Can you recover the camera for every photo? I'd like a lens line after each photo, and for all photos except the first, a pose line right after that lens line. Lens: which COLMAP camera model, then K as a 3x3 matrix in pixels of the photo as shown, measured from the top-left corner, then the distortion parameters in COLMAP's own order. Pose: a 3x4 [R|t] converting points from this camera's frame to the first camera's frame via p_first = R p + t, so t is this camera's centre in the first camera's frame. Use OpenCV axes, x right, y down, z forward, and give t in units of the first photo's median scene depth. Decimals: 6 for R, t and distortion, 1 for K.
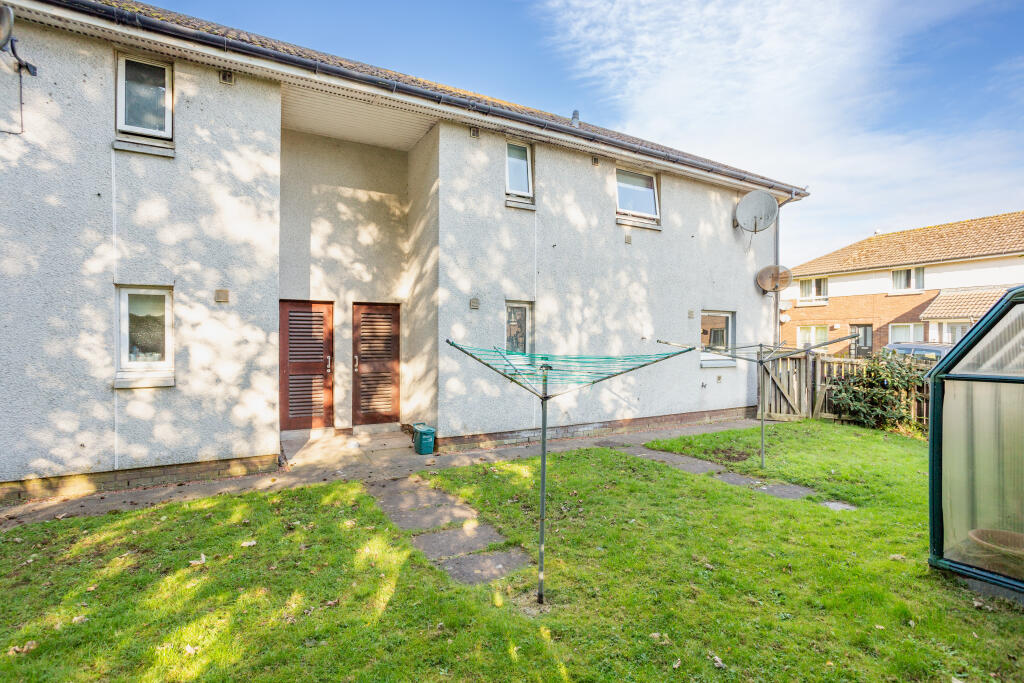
lens RADIAL K [[489.8, 0, 510.8], [0, 489.8, 342.9], [0, 0, 1]] dist [-0.057428, 0.034864]
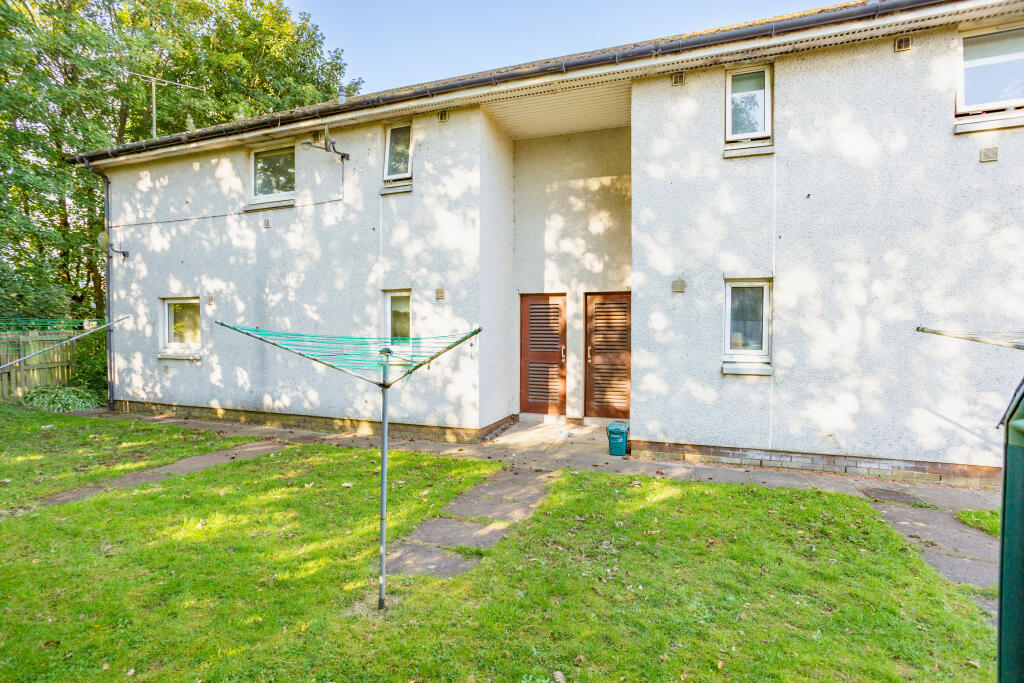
lens RADIAL K [[495.3, 0, 506.8], [0, 495.3, 344.9], [0, 0, 1]] dist [-0.057522, 0.034208]
pose [[0.652772, 0.017684, -0.757348, 0.363050], [-0.007537, 0.999830, 0.016850, 0.007344], [0.757517, -0.005291, 0.652794, 0.230425]]
